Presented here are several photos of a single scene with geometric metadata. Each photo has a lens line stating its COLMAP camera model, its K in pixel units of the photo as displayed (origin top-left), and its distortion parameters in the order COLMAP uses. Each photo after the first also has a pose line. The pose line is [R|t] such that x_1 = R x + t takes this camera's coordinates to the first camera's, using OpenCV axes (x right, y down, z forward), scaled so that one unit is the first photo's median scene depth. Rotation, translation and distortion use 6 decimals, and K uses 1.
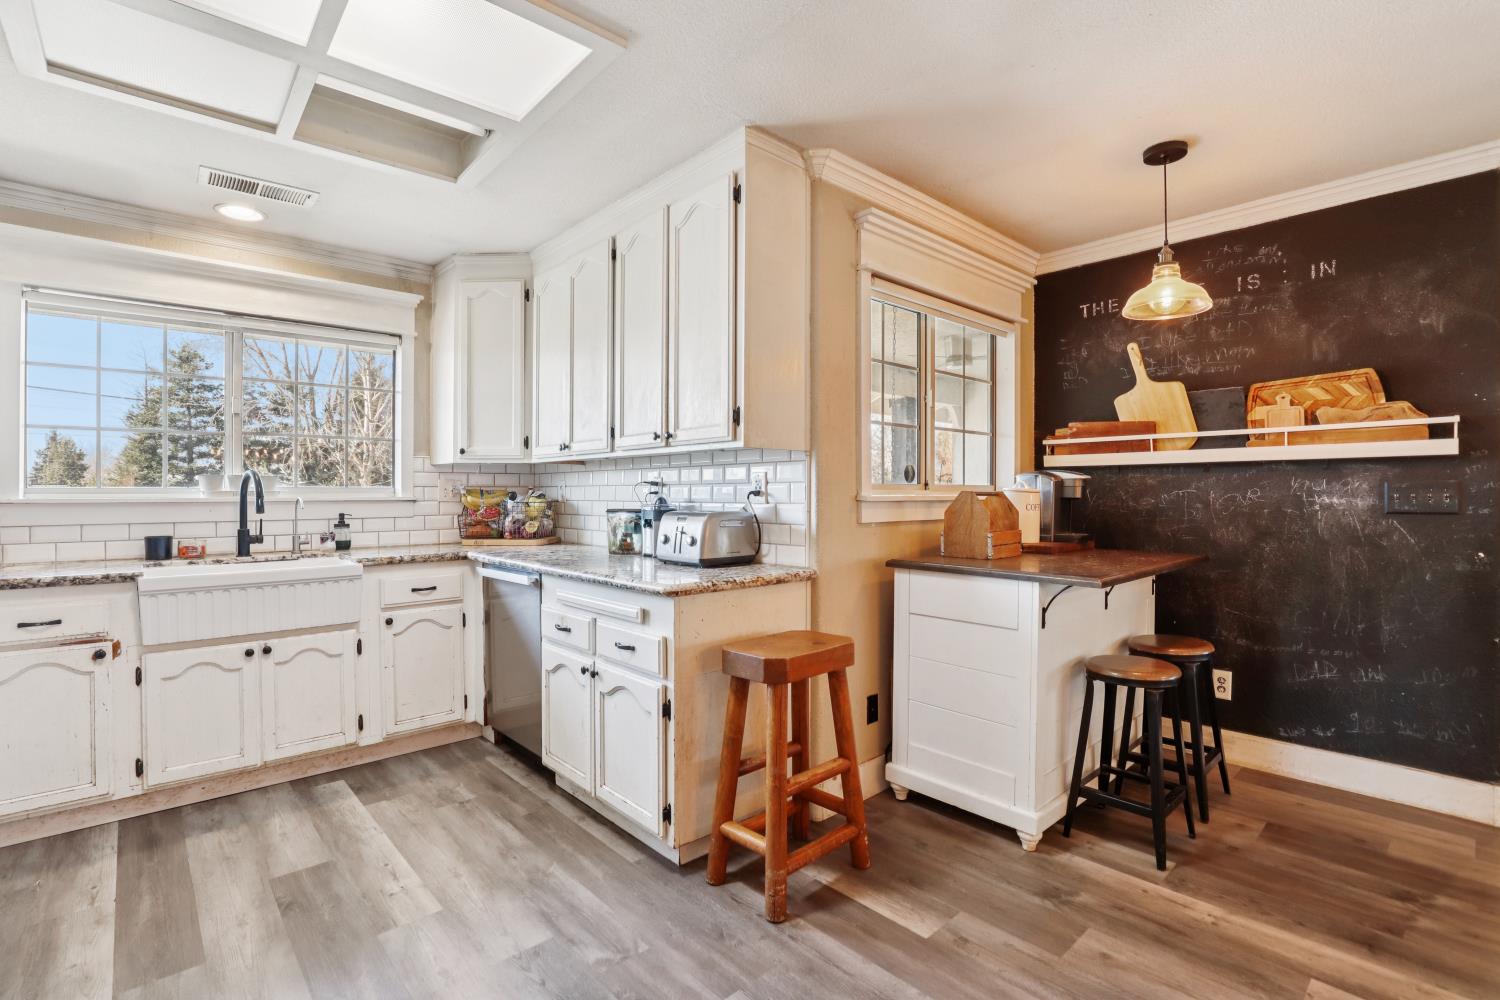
lens RADIAL K [[690.9, 0, 743.8], [0, 690.9, 494.4], [0, 0, 1]] dist [-0.036099, 0.005641]
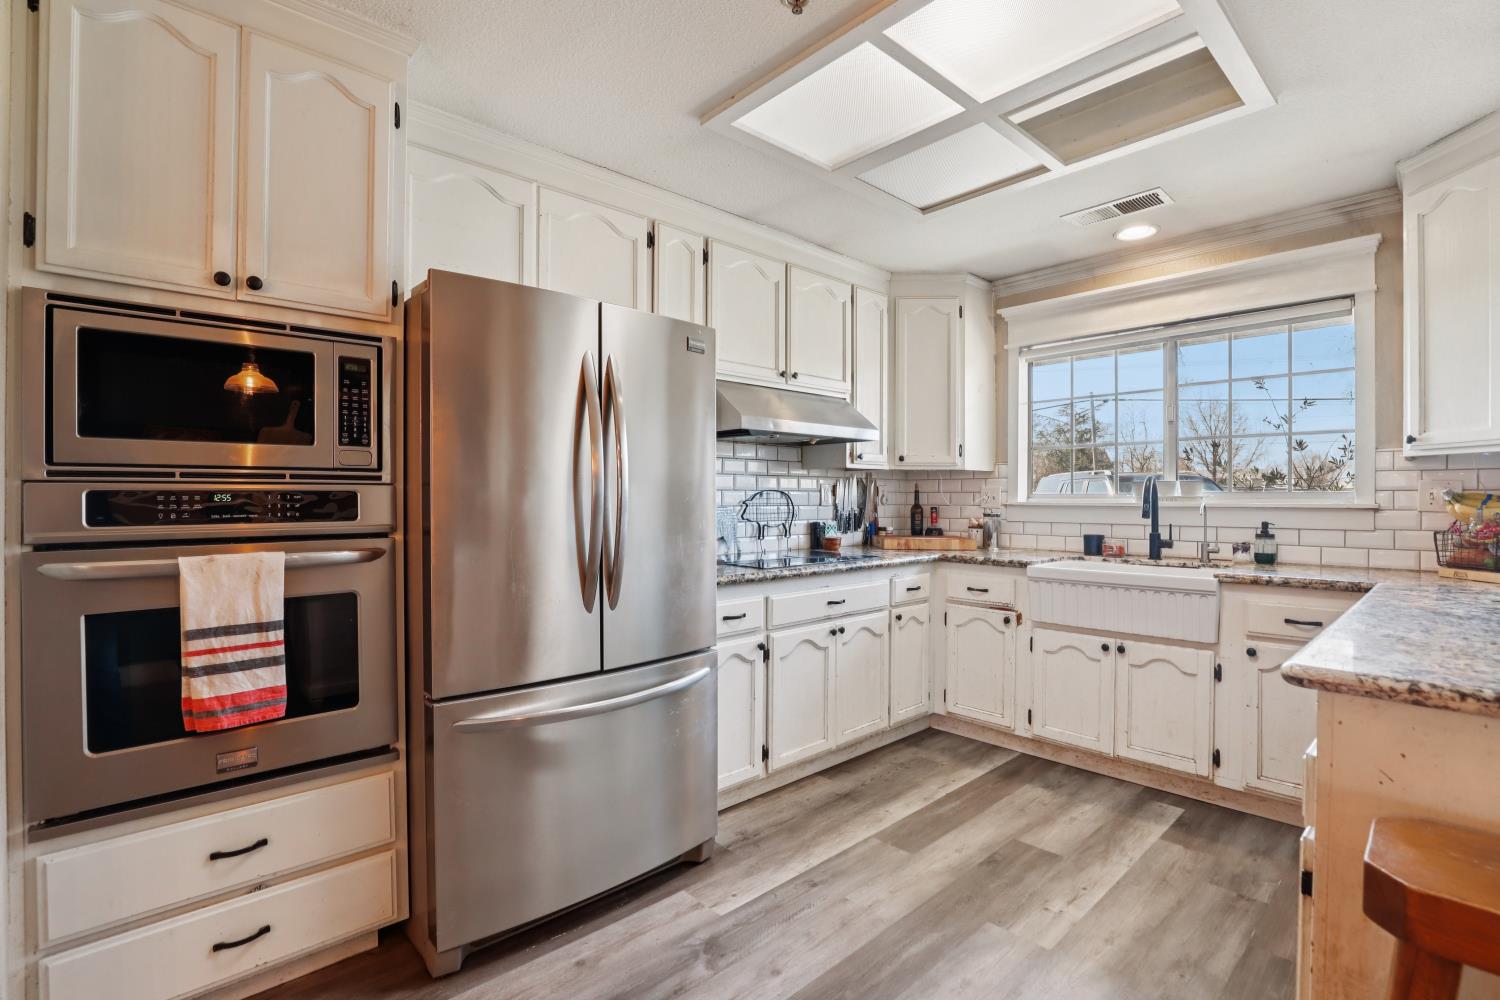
lens RADIAL K [[690.9, 0, 743.2], [0, 690.9, 497.5], [0, 0, 1]] dist [-0.036099, 0.005641]
pose [[0.002824, 0.003034, -0.999991, 0.334841], [-0.003488, 0.999989, 0.003024, -0.004751], [0.999990, 0.003479, 0.002835, 0.405712]]
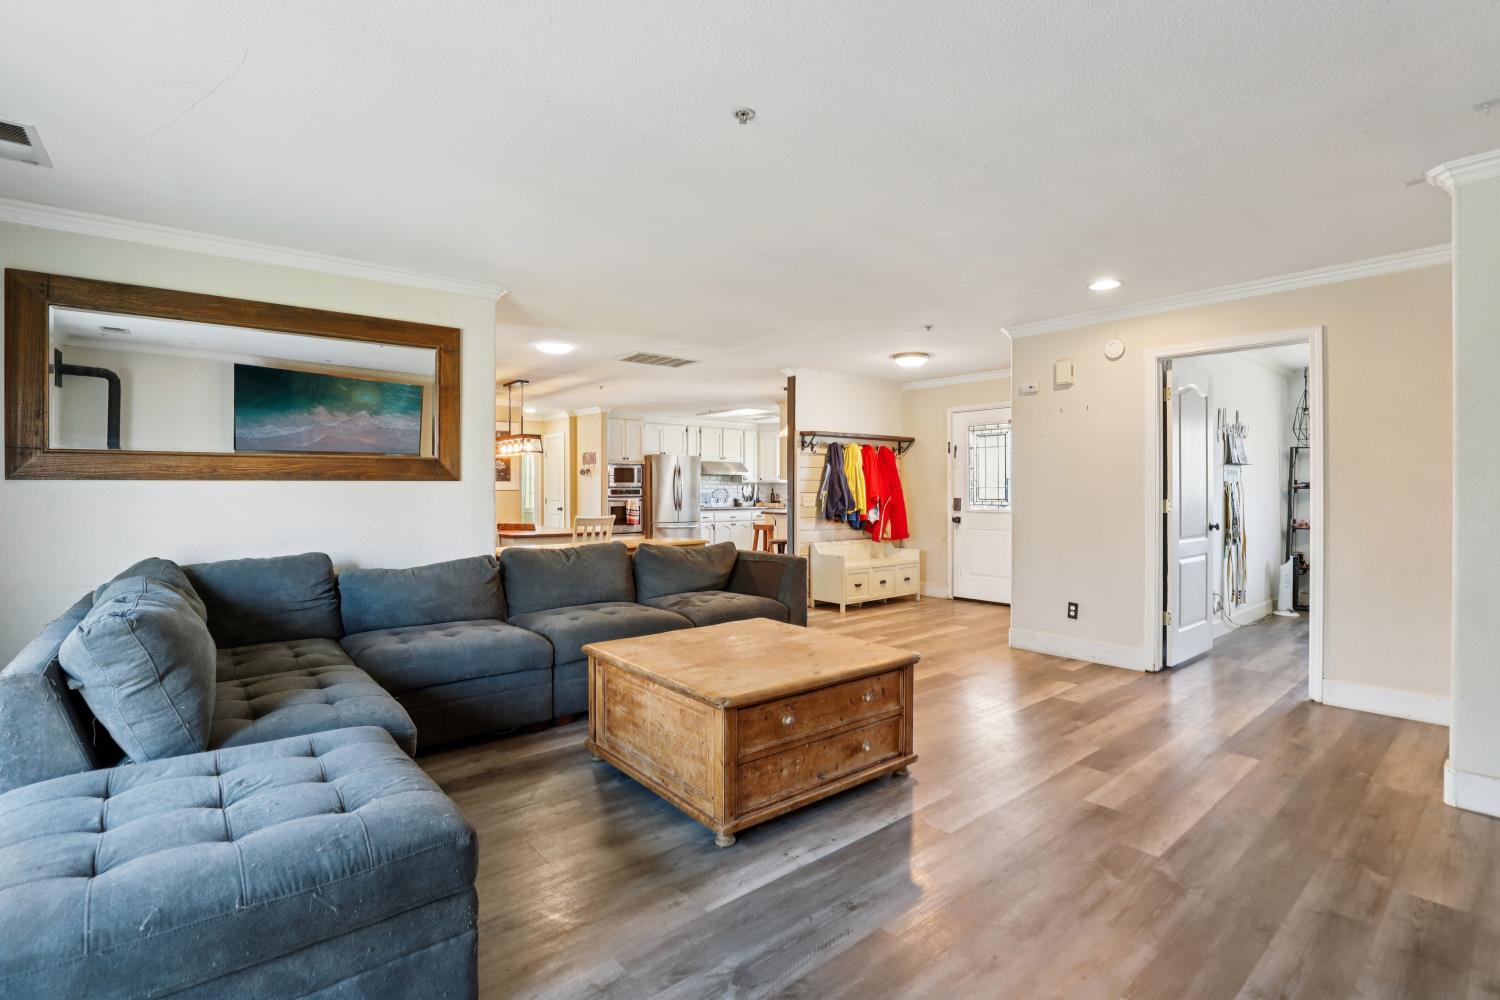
lens RADIAL K [[690.9, 0, 751.2], [0, 690.9, 505.2], [0, 0, 1]] dist [-0.036099, 0.005641]
pose [[-0.034351, 0.020276, -0.999204, 3.535582], [-0.003114, 0.999787, 0.020395, 0.000106], [0.999405, 0.003812, -0.034280, 0.810260]]
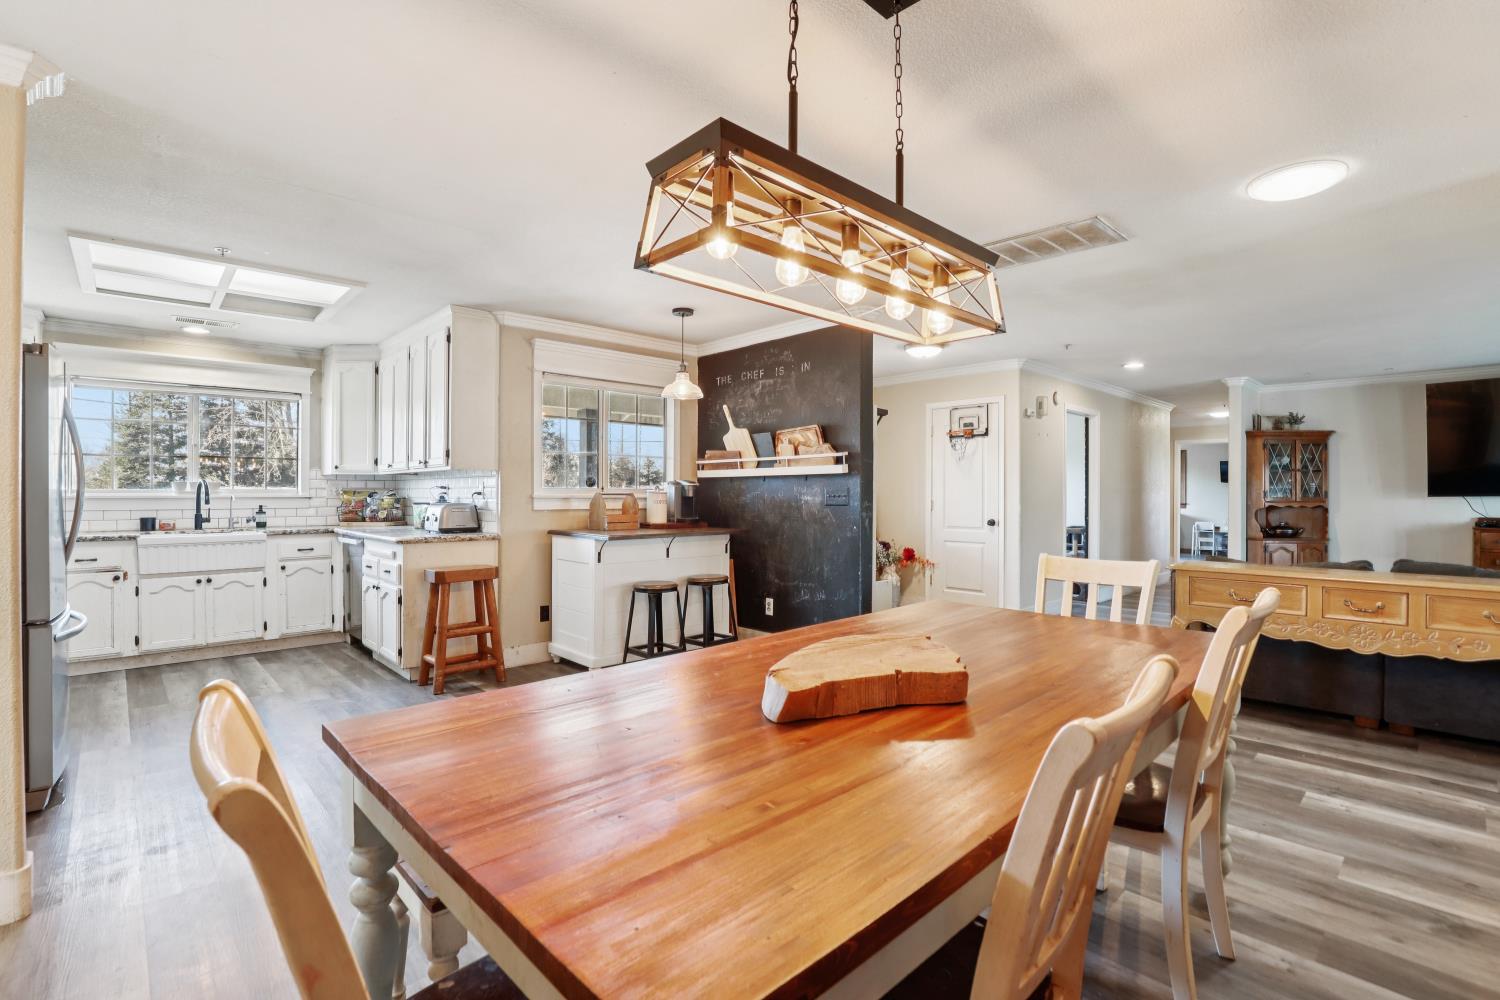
lens RADIAL K [[690.9, 0, 744.5], [0, 690.9, 493.6], [0, 0, 1]] dist [-0.036099, 0.005641]
pose [[0.999853, 0.002190, 0.017007, 0.662313], [-0.002160, 0.999996, -0.001766, 0.000474], [-0.017011, 0.001729, 0.999854, -0.789395]]
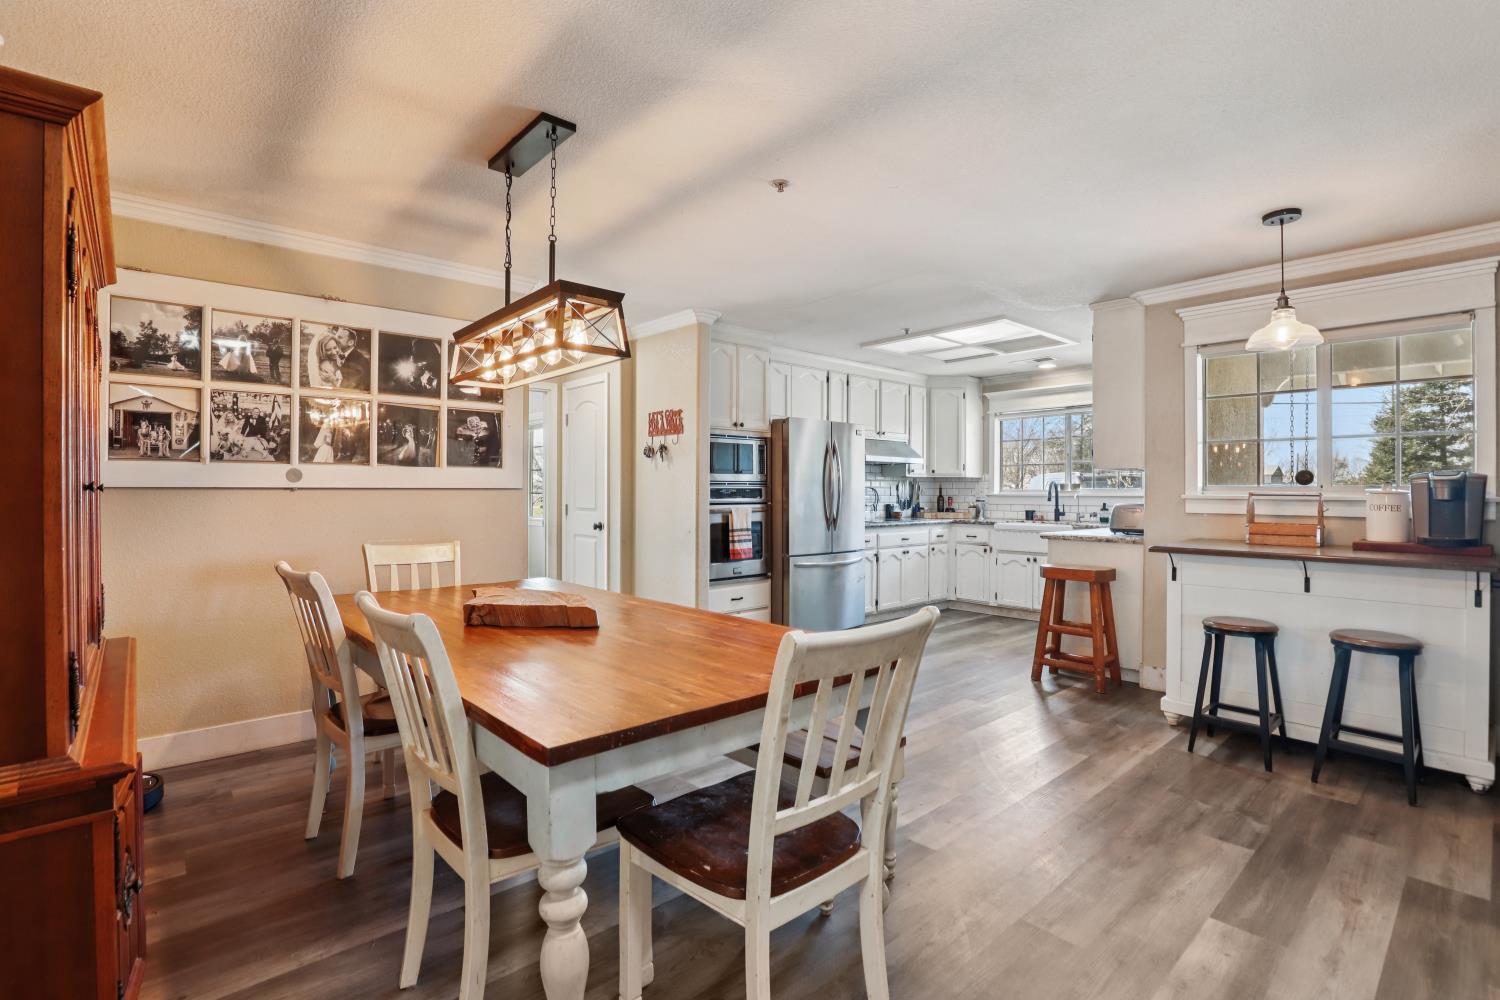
lens RADIAL K [[690.9, 0, 741.0], [0, 690.9, 491.0], [0, 0, 1]] dist [-0.036099, 0.005641]
pose [[-0.019267, 0.001407, -0.999813, 1.616056], [-0.005532, 0.999984, 0.001514, -0.003927], [0.999799, 0.005560, -0.019259, 0.040197]]
